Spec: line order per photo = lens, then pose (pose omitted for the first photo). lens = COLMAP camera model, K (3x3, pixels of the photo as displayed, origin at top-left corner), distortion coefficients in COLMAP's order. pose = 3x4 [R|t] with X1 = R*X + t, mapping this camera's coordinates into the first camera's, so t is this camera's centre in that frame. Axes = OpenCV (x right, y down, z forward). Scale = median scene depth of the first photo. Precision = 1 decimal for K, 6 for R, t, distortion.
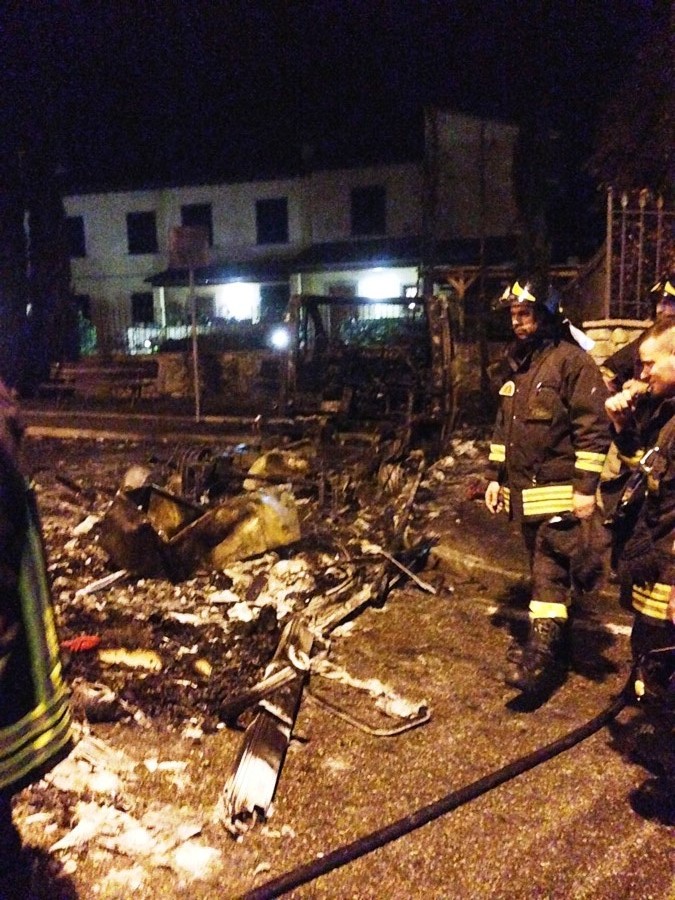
lens RADIAL K [[823.0, 0, 337.5], [0, 823.0, 450.0], [0, 0, 1]] dist [0.118620, -0.178916]
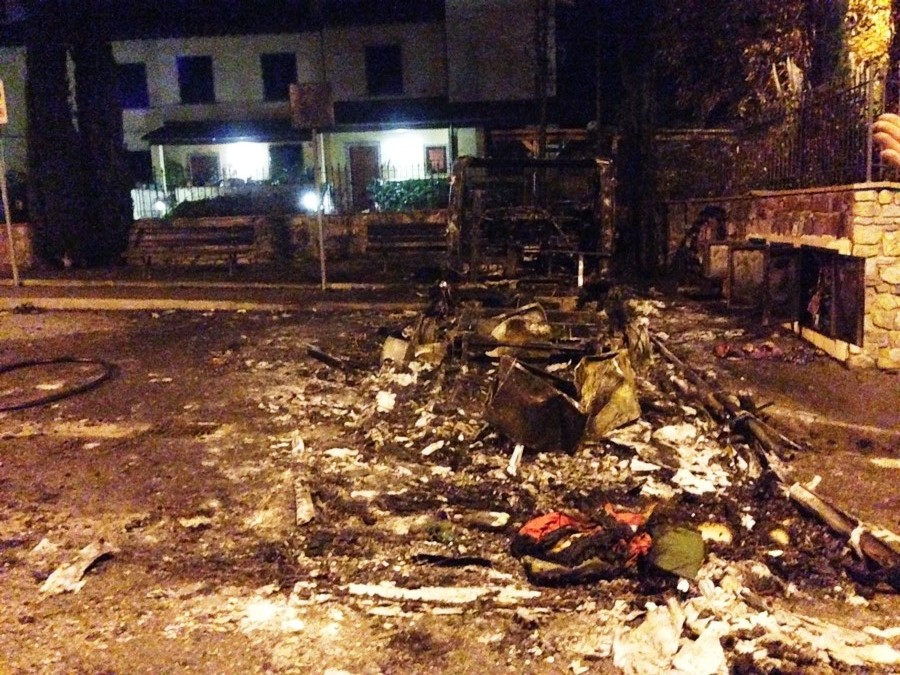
lens RADIAL K [[823.0, 0, 450.0], [0, 823.0, 337.5], [0, 0, 1]] dist [0.118620, -0.178916]
pose [[0.977818, -0.037588, 0.206058, -0.500488], [0.031392, 0.998954, 0.033258, -0.013254], [-0.207093, -0.026052, 0.977974, 0.077726]]
